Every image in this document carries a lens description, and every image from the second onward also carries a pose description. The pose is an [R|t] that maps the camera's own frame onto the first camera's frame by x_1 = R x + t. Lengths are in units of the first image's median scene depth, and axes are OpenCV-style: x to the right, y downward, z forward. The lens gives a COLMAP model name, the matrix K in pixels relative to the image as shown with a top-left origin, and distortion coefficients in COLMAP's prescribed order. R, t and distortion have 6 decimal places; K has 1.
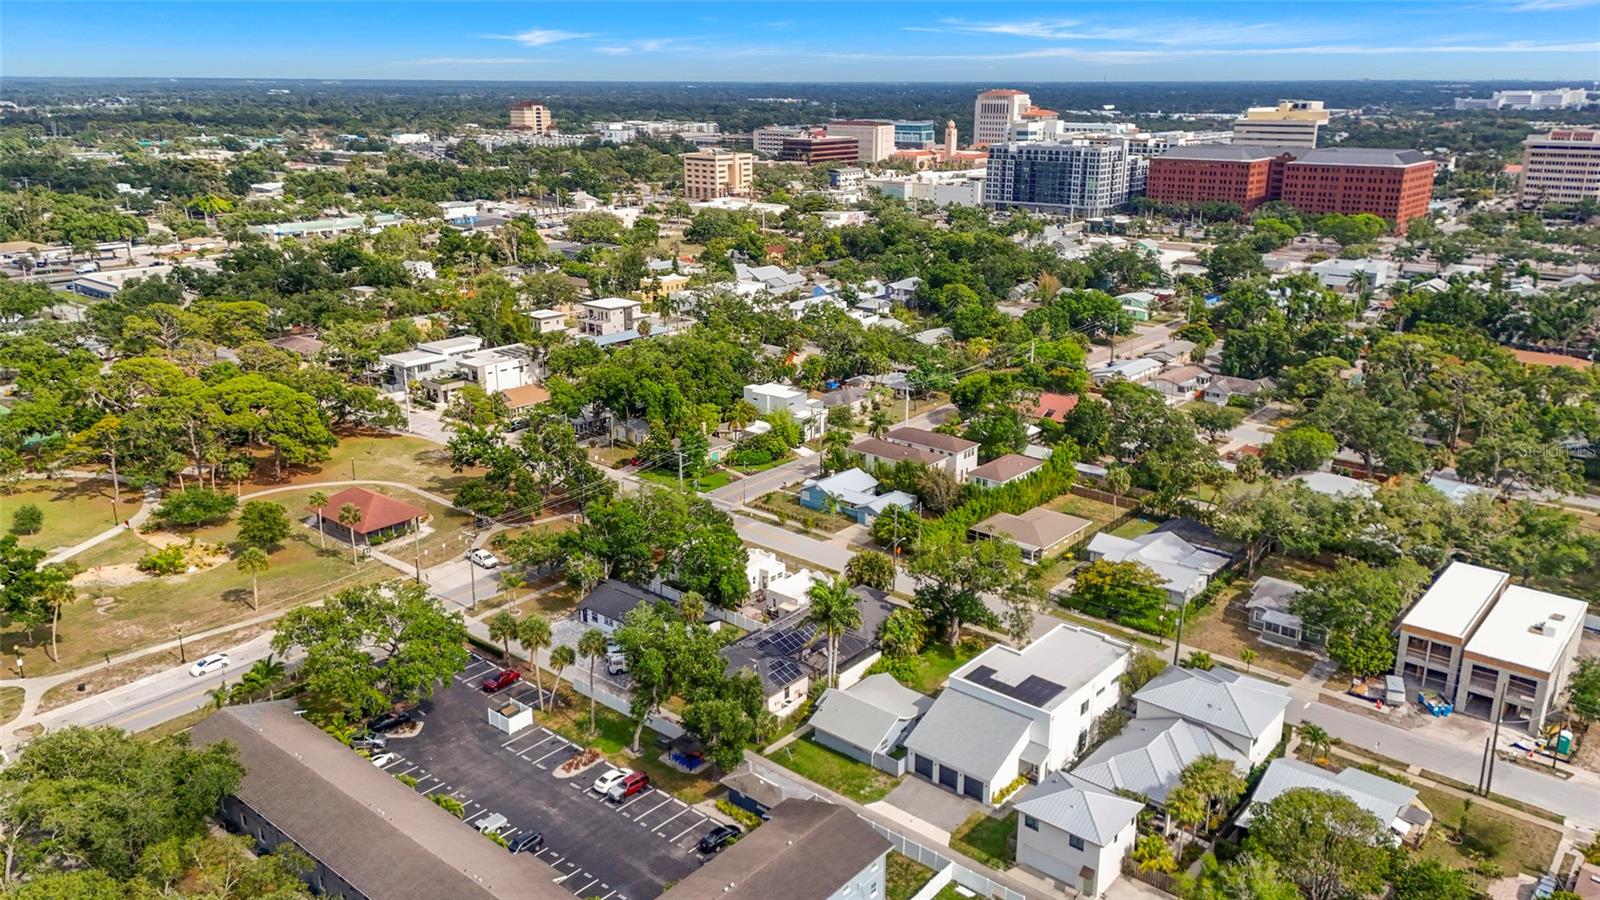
lens RADIAL K [[1172.6, 0, 809.8], [0, 1172.6, 452.7], [0, 0, 1]] dist [0.093888, -0.099538]
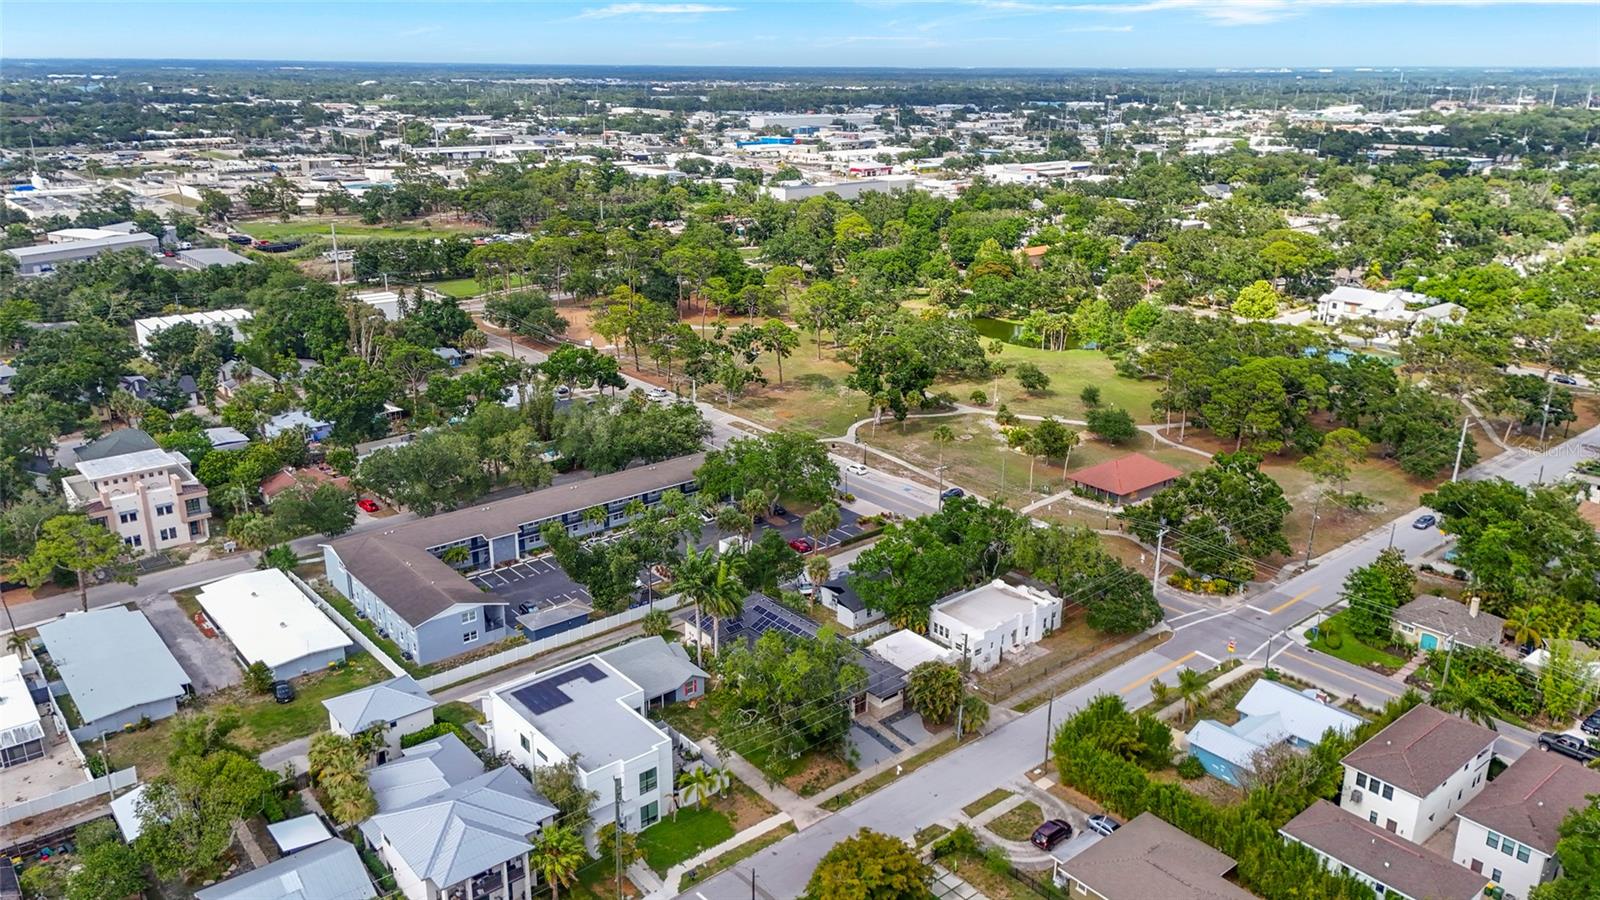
lens RADIAL K [[1172.6, 0, 809.8], [0, 1172.6, 452.7], [0, 0, 1]] dist [0.093888, -0.099538]
pose [[-0.171756, 0.302953, -0.937400, 0.602675], [-0.306360, 0.887934, 0.343099, -0.224272], [0.936292, 0.346112, -0.059695, 0.729510]]
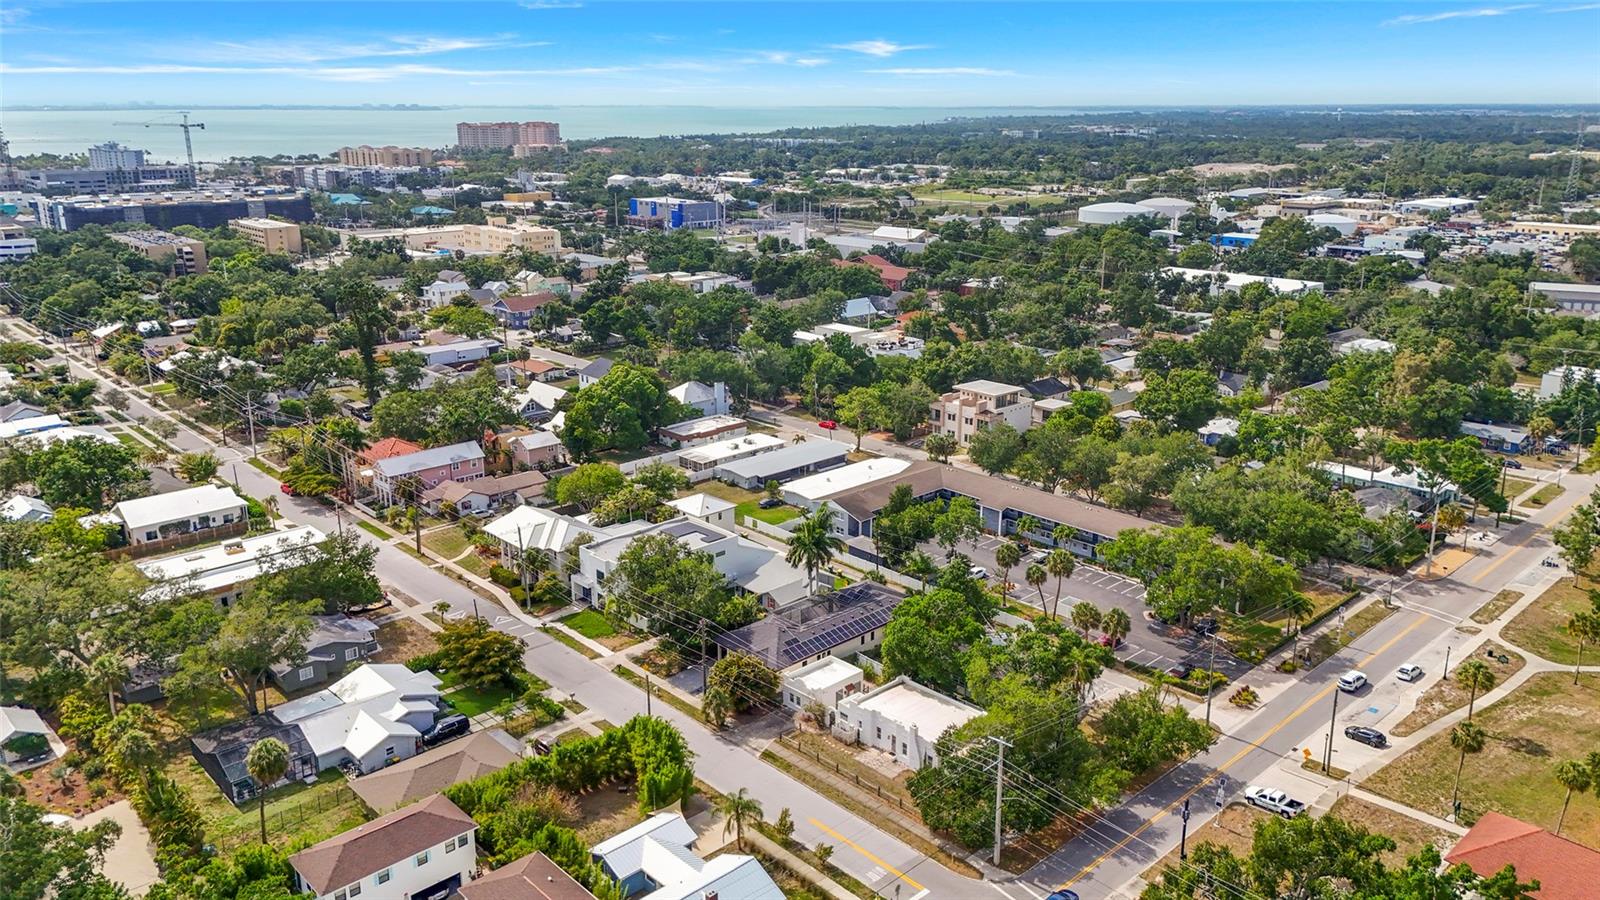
lens RADIAL K [[1172.6, 0, 809.8], [0, 1172.6, 452.7], [0, 0, 1]] dist [0.093888, -0.099538]
pose [[-0.993384, -0.036769, 0.108792, -0.070084], [0.030882, 0.826924, 0.561466, -0.405210], [-0.110607, 0.561111, -0.820317, 1.277904]]
